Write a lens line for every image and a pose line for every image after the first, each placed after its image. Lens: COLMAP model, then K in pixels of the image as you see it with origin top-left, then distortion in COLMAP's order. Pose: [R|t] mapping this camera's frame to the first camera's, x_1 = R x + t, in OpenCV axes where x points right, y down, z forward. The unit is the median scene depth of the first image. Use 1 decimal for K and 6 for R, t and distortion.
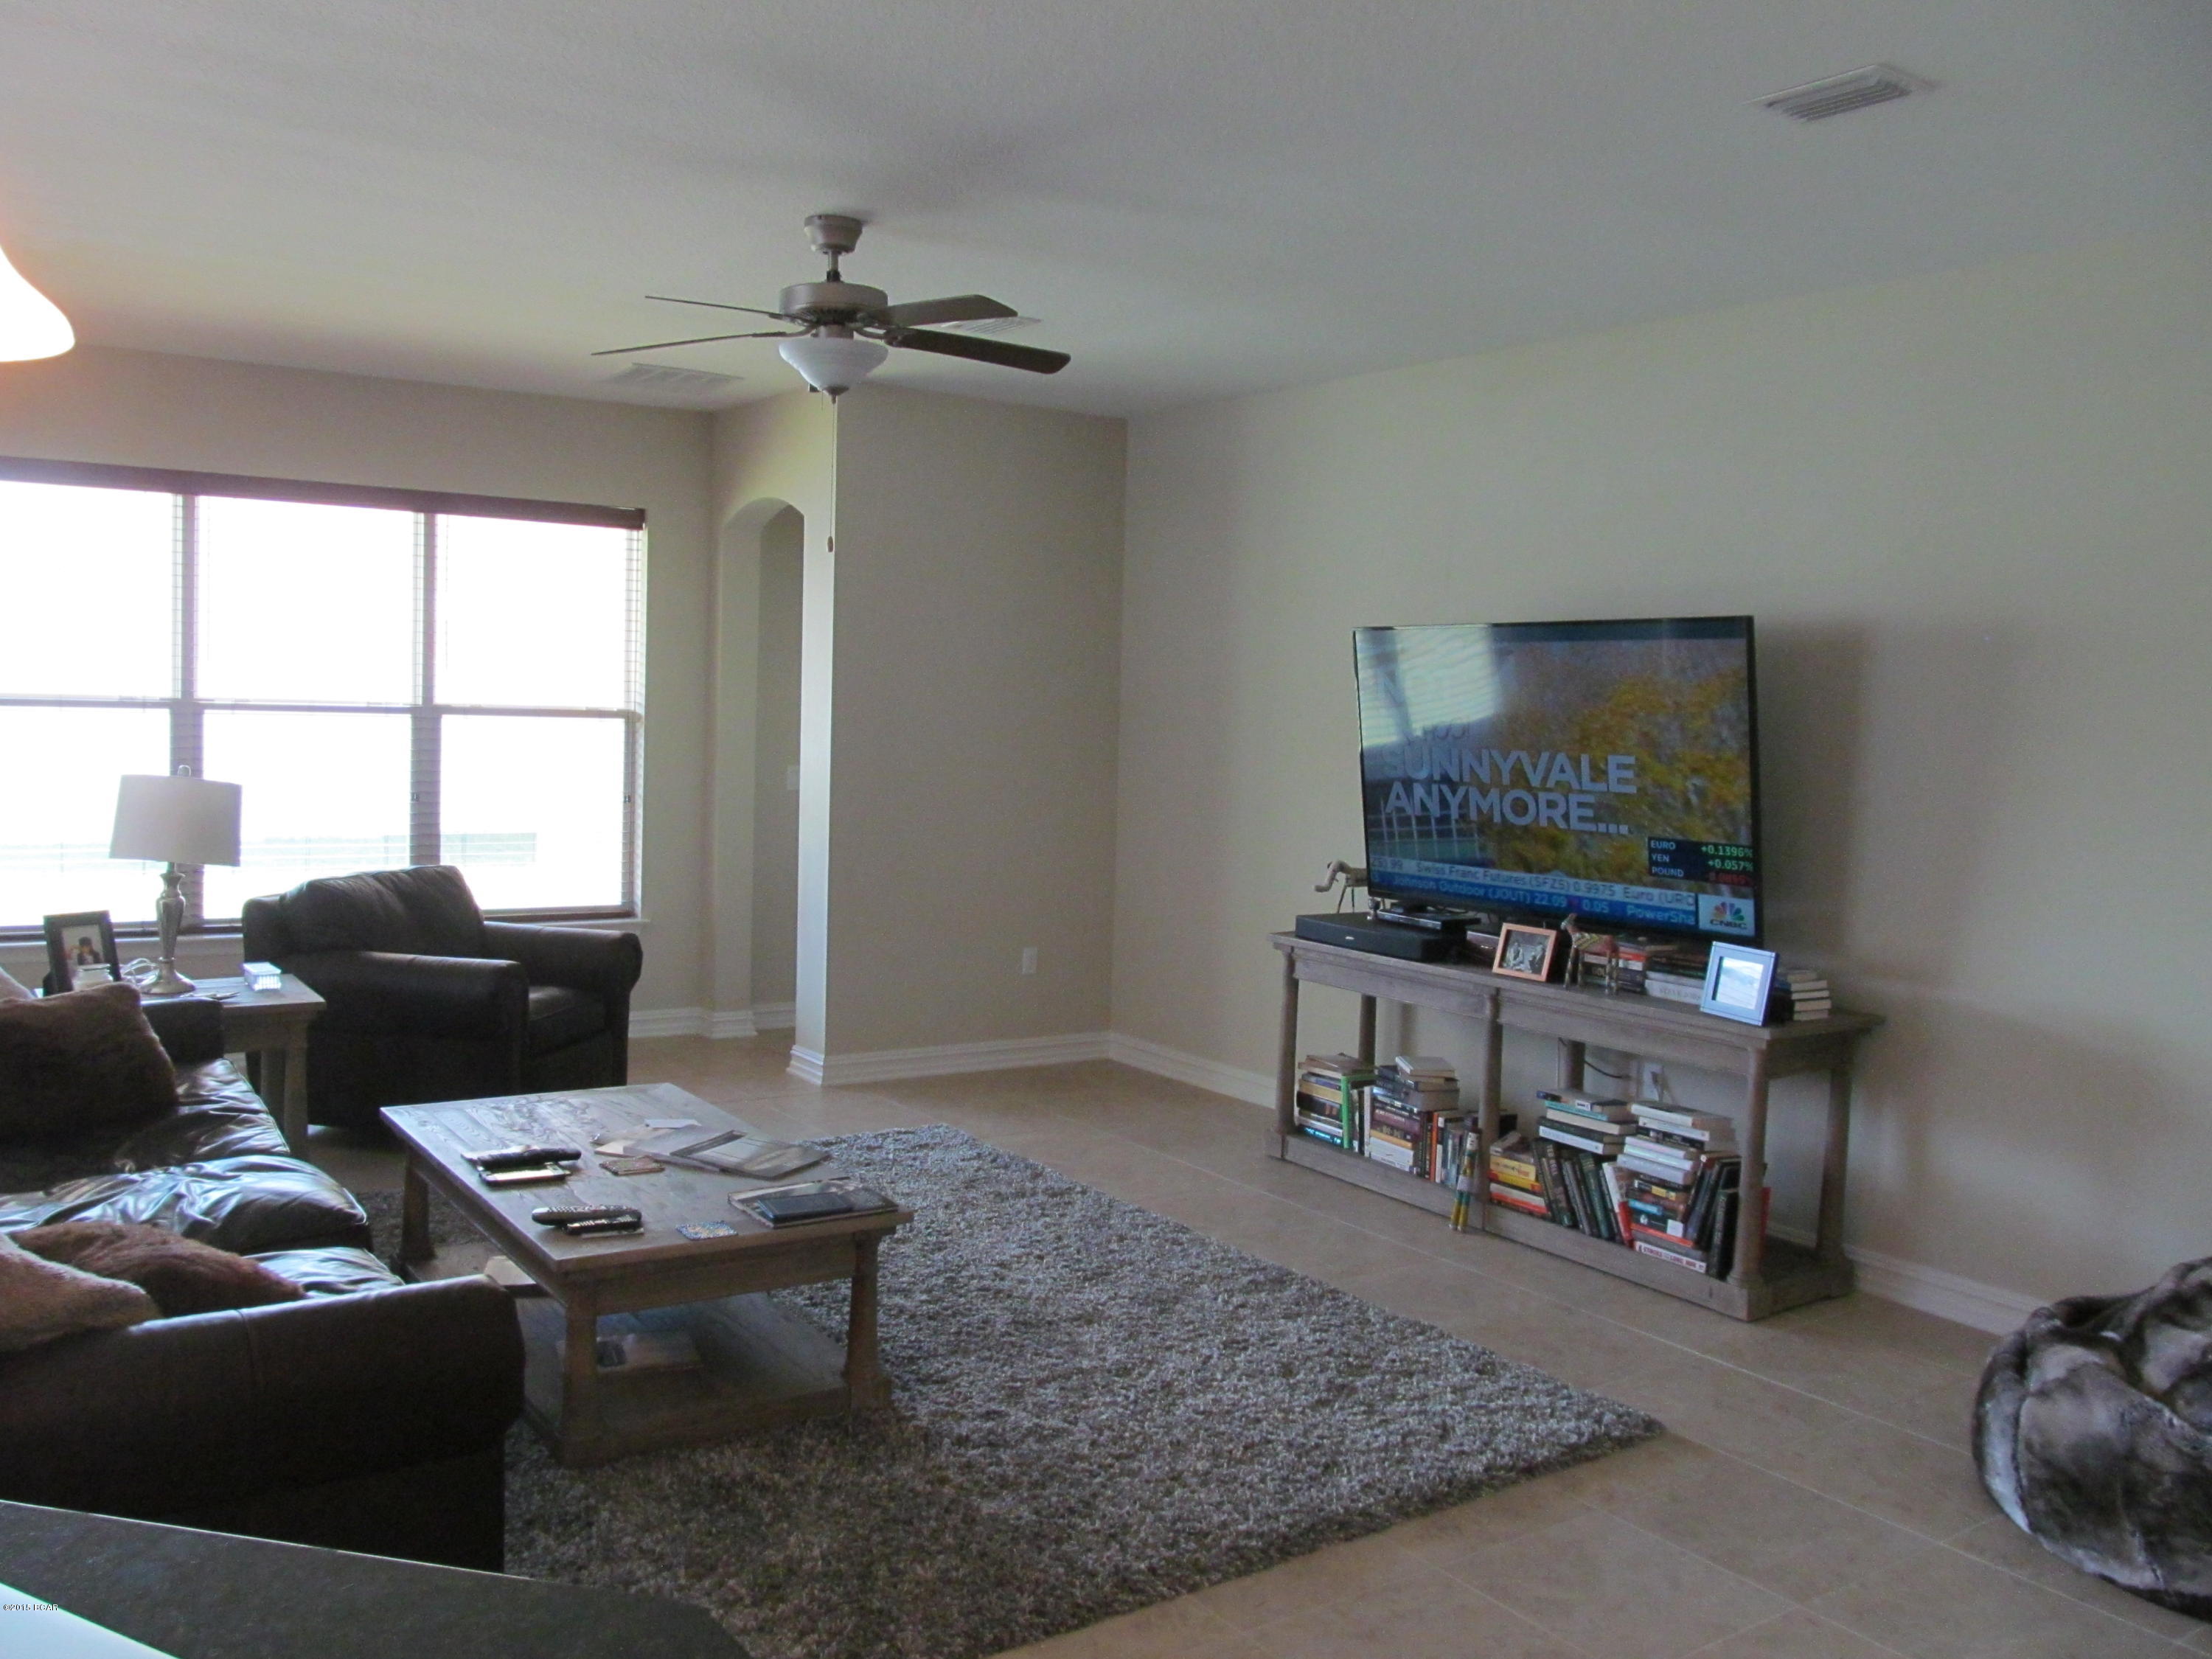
lens RADIAL K [[1840.7, 0, 1110.0], [0, 1840.7, 826.4], [0, 0, 1]] dist [-0.056136, 0.024204]
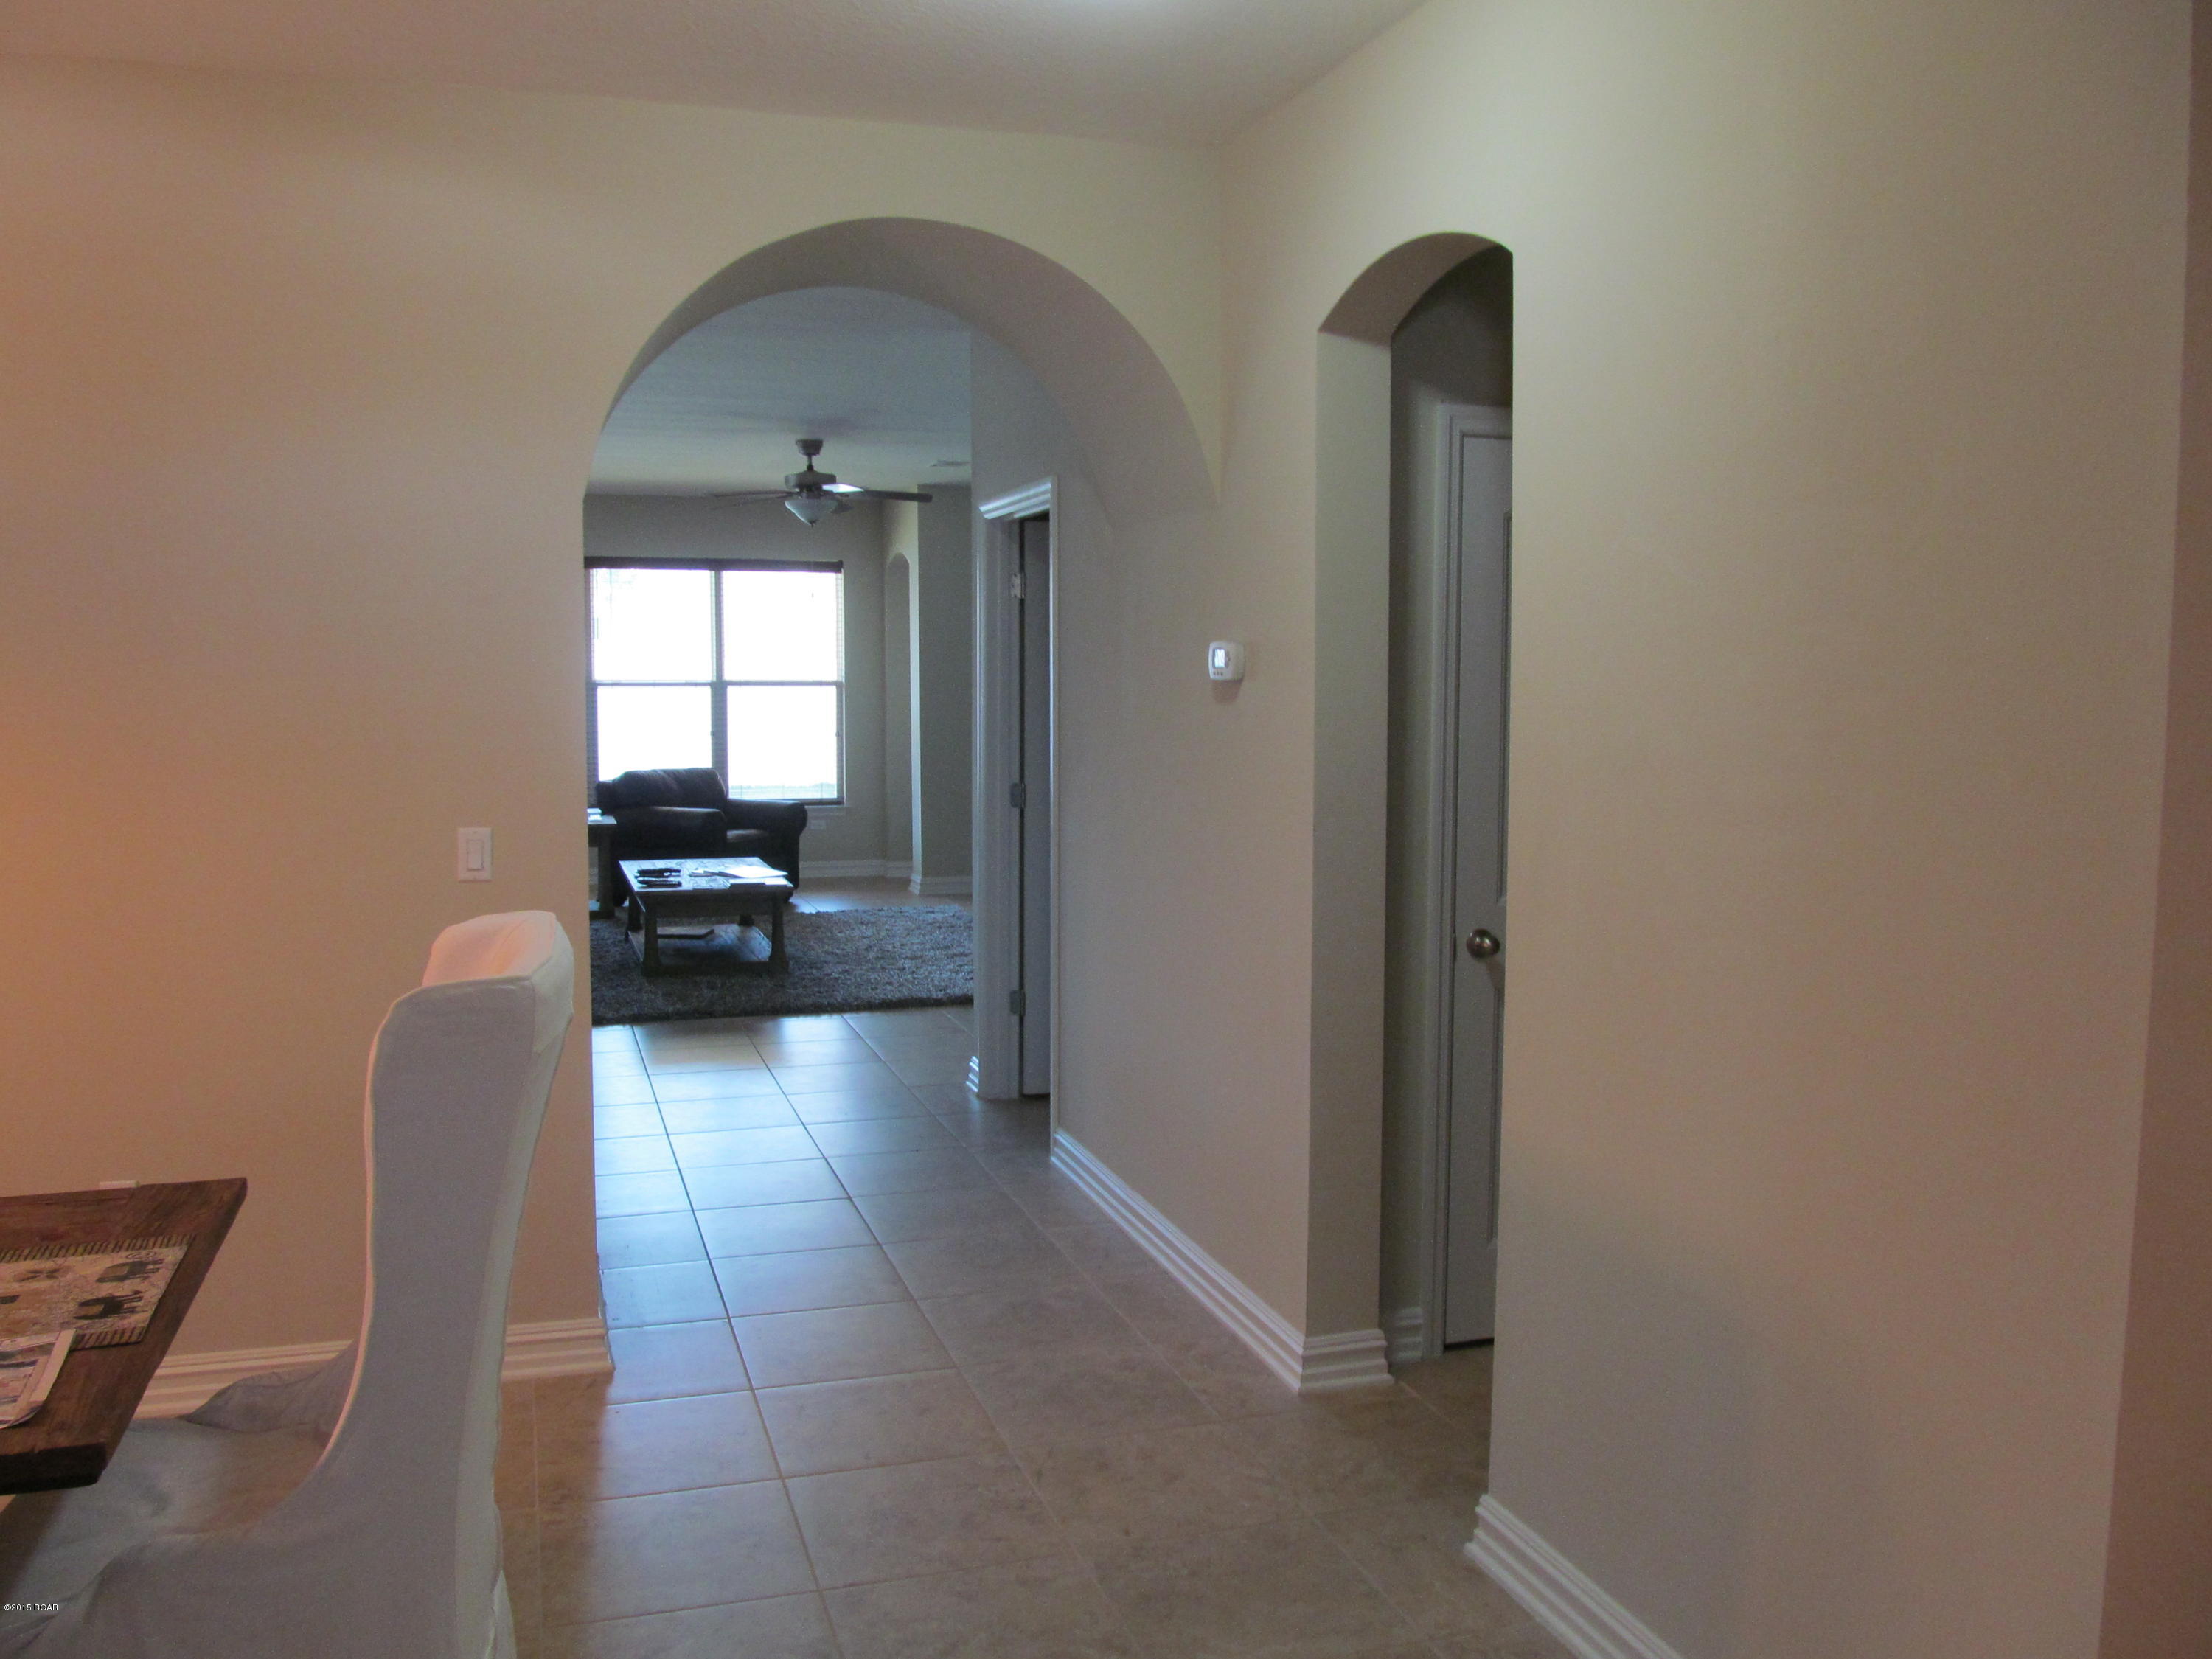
lens RADIAL K [[1840.7, 0, 1106.1], [0, 1840.7, 816.0], [0, 0, 1]] dist [-0.056136, 0.024204]
pose [[0.955666, -0.005569, -0.294402, 0.502230], [0.008114, 0.999940, 0.007422, 0.053589], [0.294343, -0.009482, 0.955653, -0.577208]]
